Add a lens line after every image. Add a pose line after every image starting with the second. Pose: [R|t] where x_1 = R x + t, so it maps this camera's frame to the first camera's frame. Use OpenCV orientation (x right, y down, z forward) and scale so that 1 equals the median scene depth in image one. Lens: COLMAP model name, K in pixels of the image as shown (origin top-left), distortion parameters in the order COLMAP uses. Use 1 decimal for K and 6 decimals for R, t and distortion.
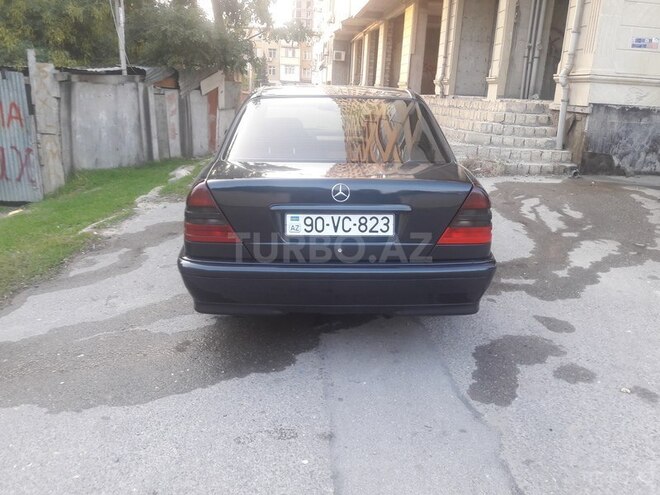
lens RADIAL K [[543.2, 0, 330.0], [0, 543.2, 247.5], [0, 0, 1]] dist [-0.014583, -0.014749]
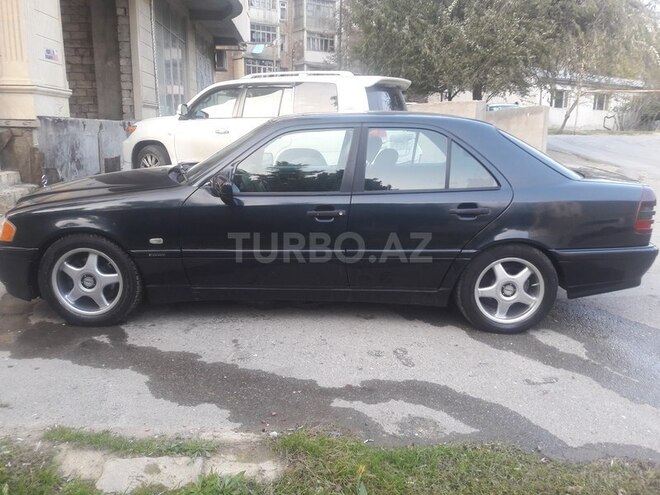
lens RADIAL K [[538.1, 0, 330.0], [0, 538.1, 247.5], [0, 0, 1]] dist [0.039333, -0.069020]
pose [[0.025171, -0.266921, 0.963390, -0.442684], [0.269724, 0.929769, 0.250558, -0.146771], [-0.962609, 0.253542, 0.095398, 0.458718]]
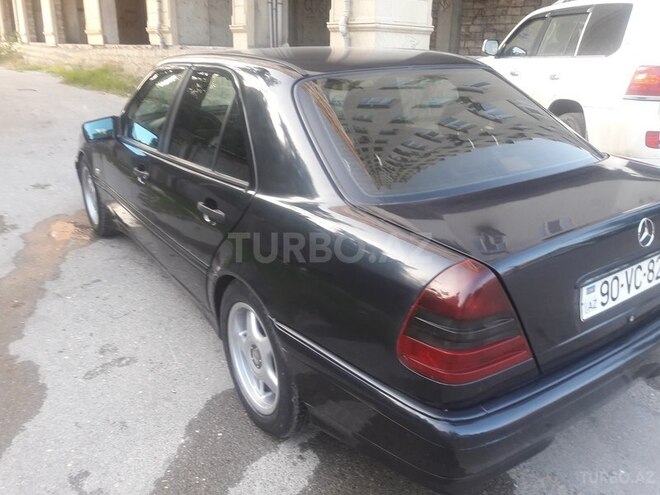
lens RADIAL K [[538.1, 0, 330.0], [0, 538.1, 247.5], [0, 0, 1]] dist [0.039333, -0.069020]
pose [[0.836669, -0.211605, 0.505181, -0.163418], [0.165307, 0.976901, 0.135417, -0.062053], [-0.522167, -0.029789, 0.852323, 0.173453]]
